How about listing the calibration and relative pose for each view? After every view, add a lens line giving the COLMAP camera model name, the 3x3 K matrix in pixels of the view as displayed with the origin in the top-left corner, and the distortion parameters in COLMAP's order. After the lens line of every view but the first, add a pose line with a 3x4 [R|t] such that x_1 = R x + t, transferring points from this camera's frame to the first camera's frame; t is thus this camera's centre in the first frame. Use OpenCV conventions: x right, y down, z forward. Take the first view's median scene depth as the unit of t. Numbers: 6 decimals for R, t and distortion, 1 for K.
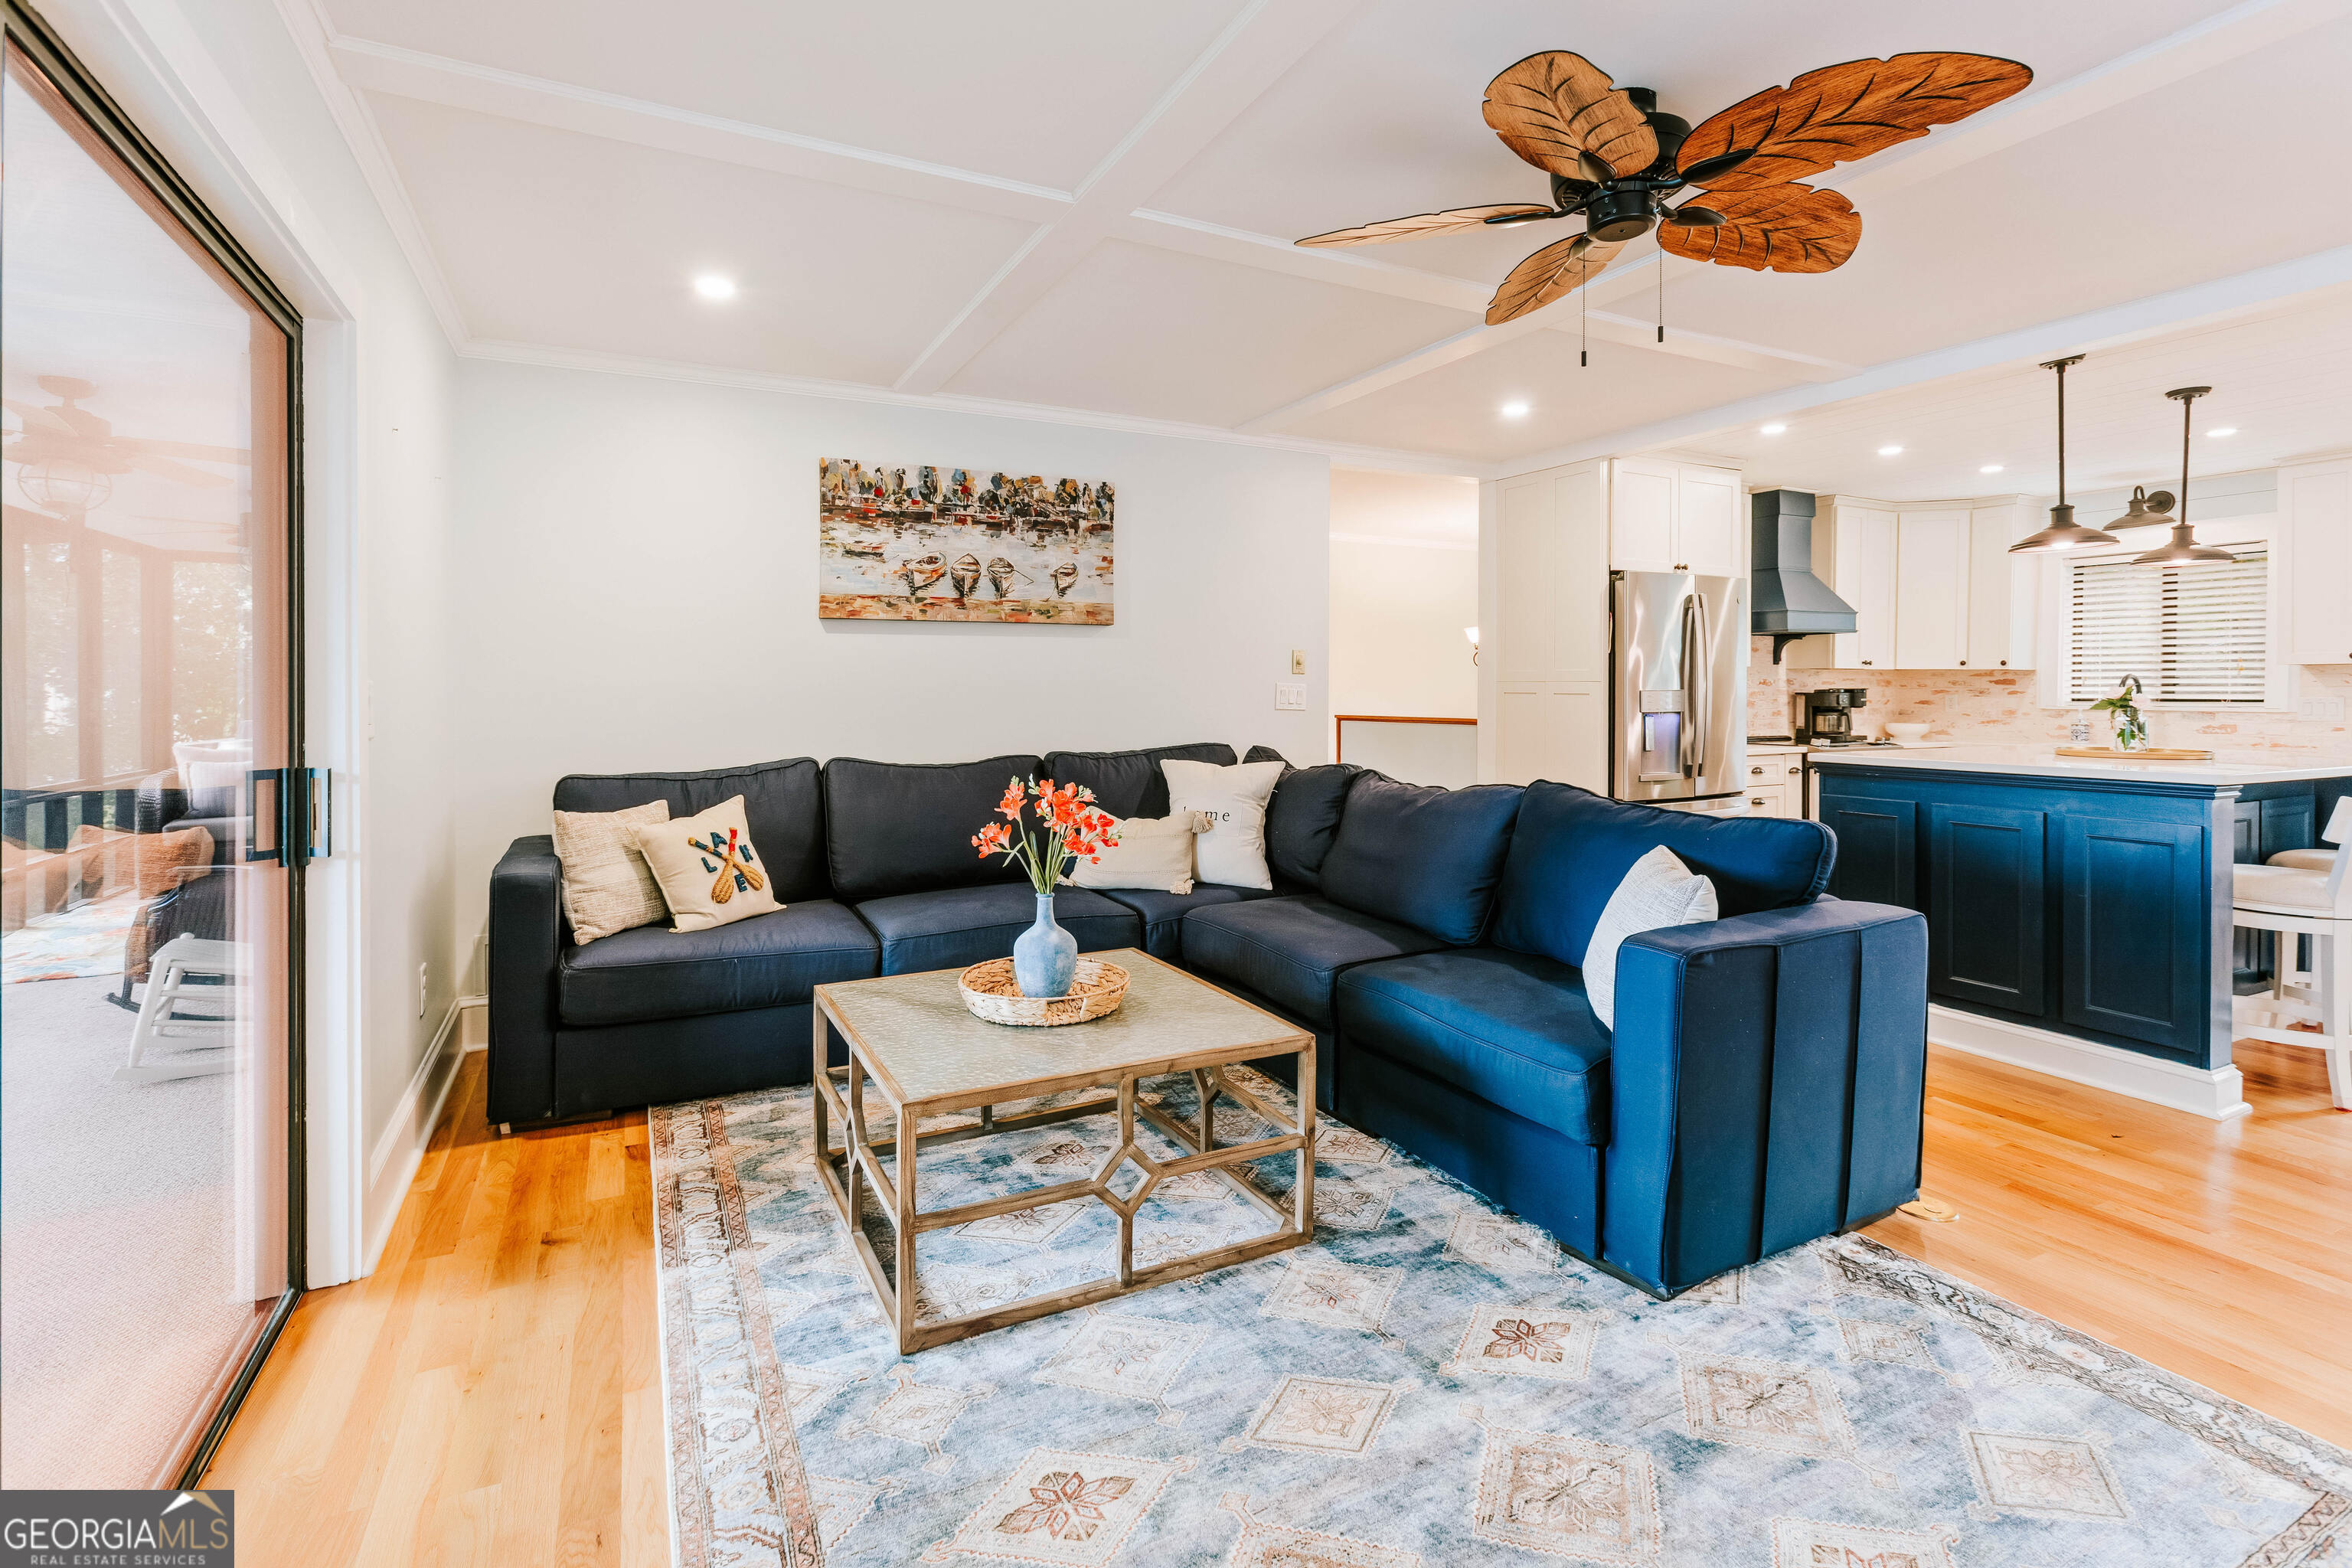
lens RADIAL K [[1091.4, 0, 1156.0], [0, 1091.4, 705.4], [0, 0, 1]] dist [-0.024025, 0.019100]
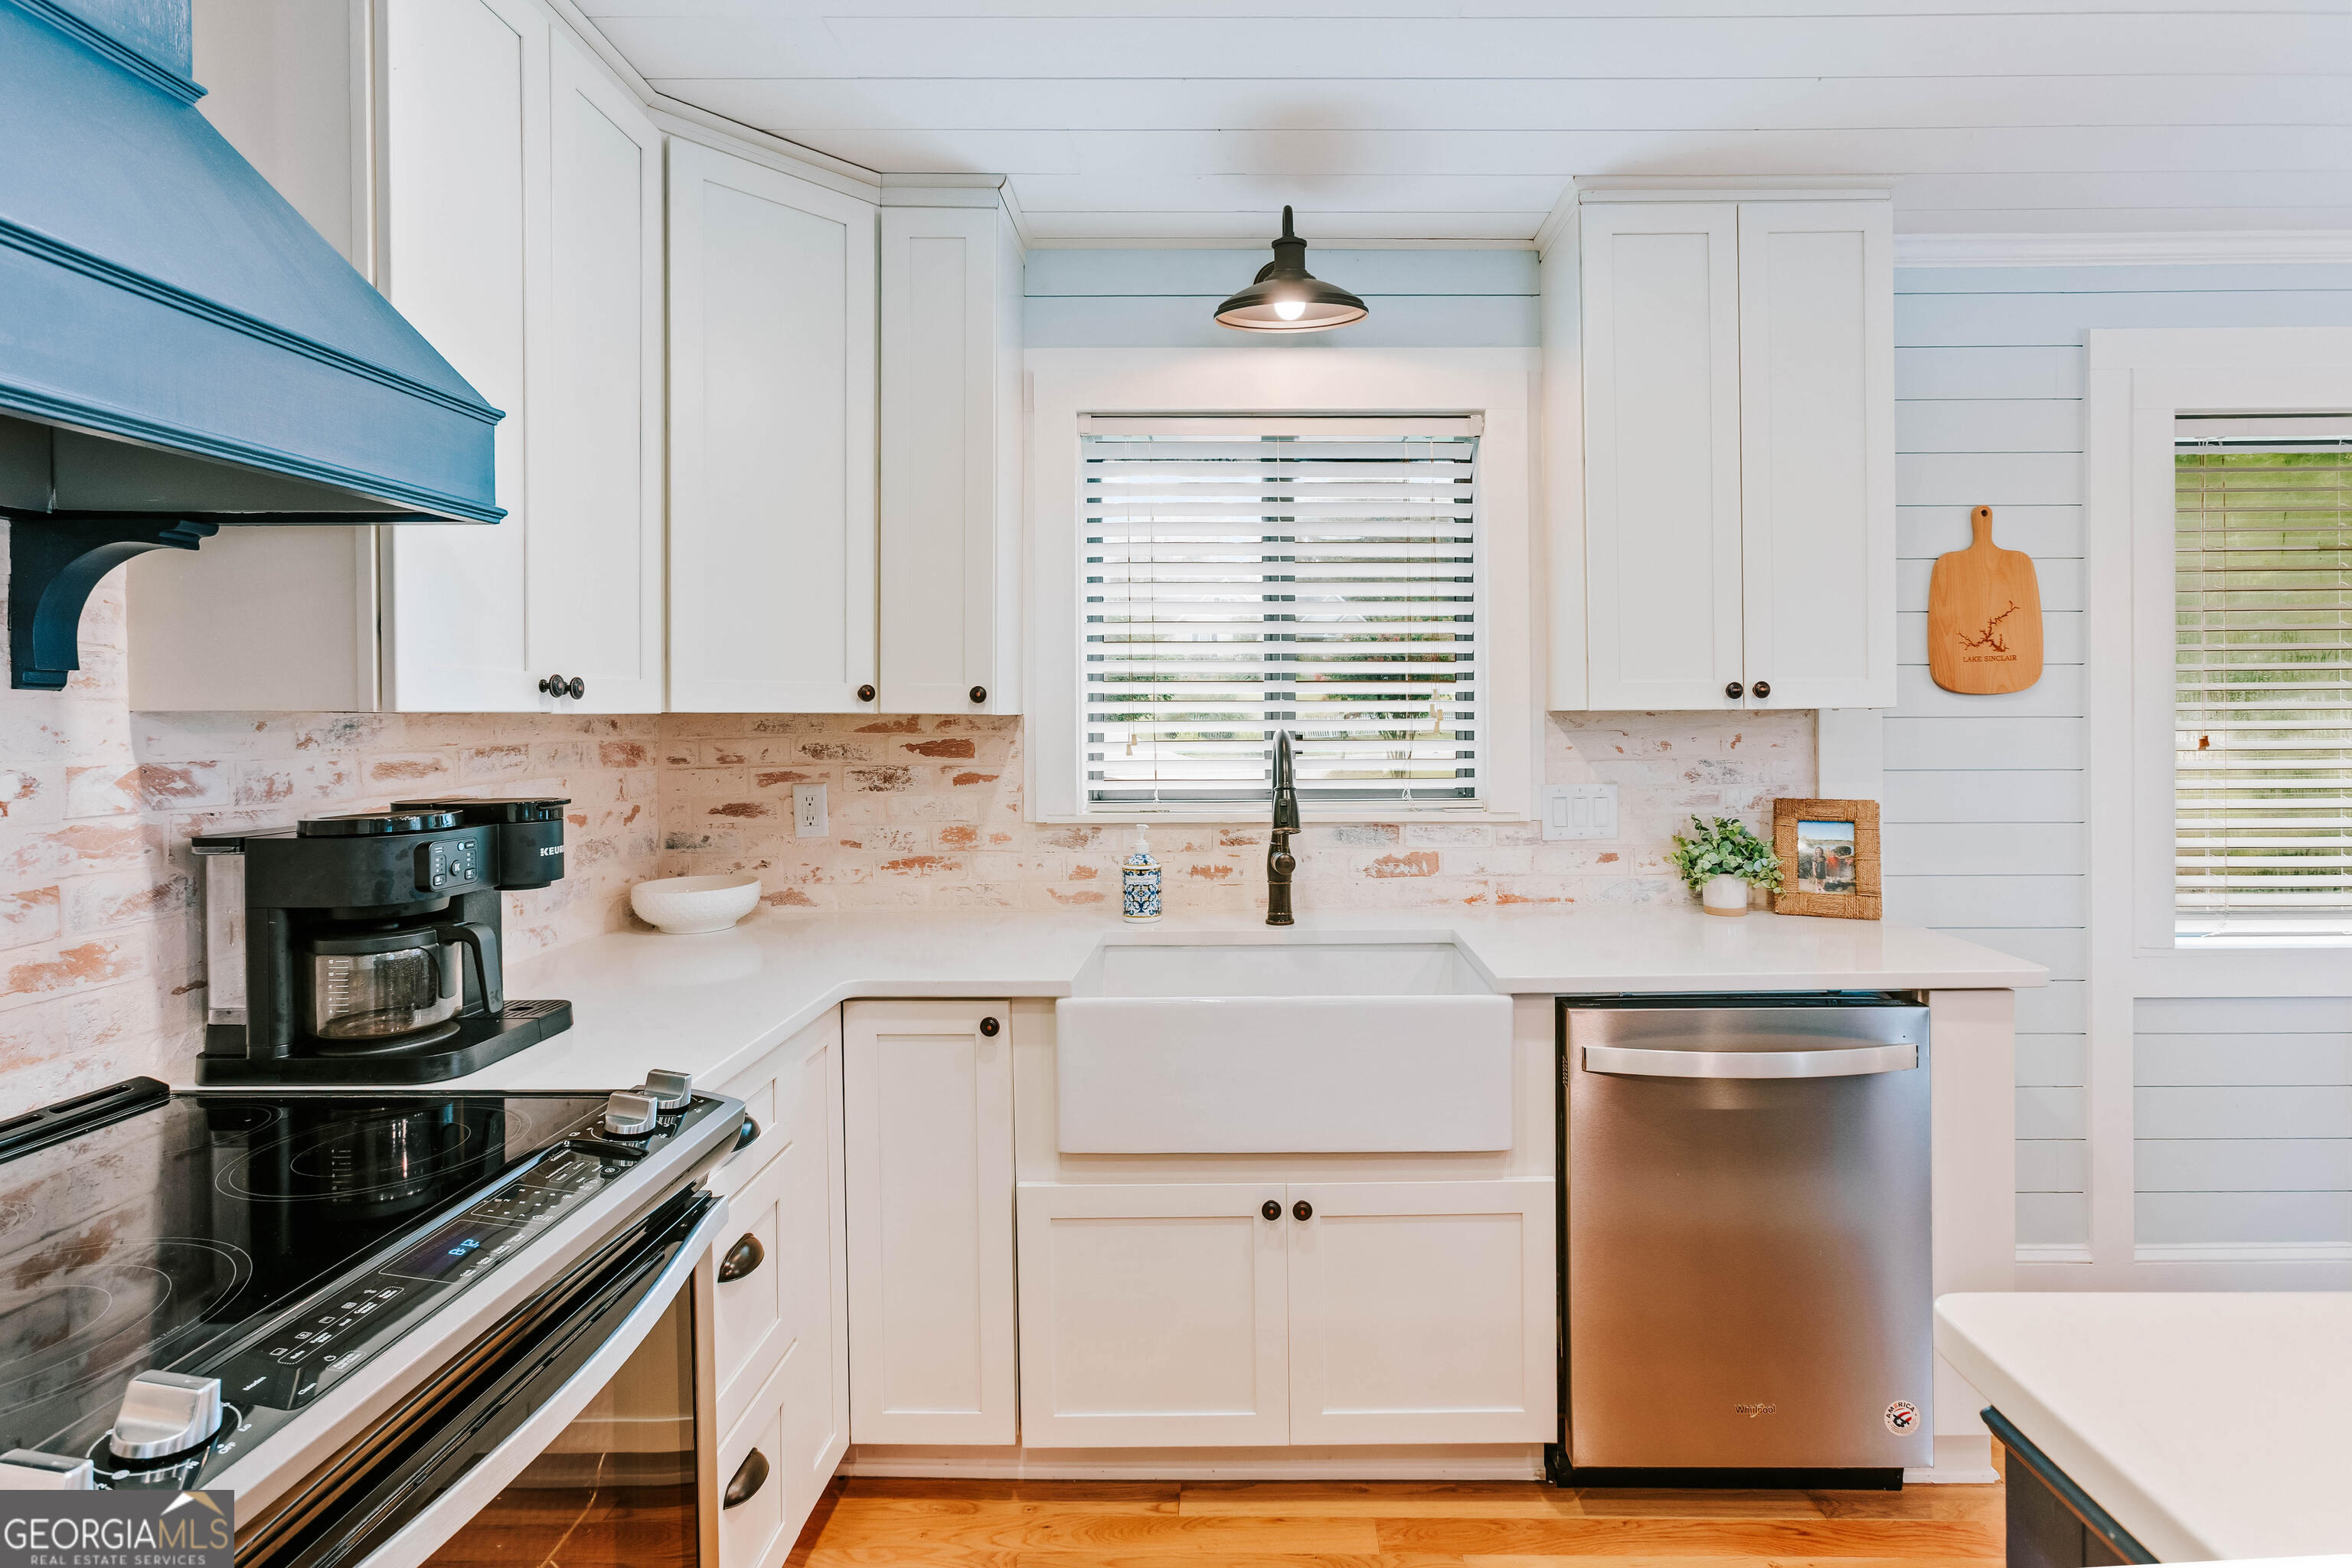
lens RADIAL K [[1131.1, 0, 1242.1], [0, 1131.1, 718.8], [0, 0, 1]] dist [-0.017312, -0.000012]
pose [[0.447792, -0.007992, 0.894102, 0.736933], [0.020167, 0.999796, -0.001163, -0.042788], [-0.893910, 0.018552, 0.447862, 1.108725]]
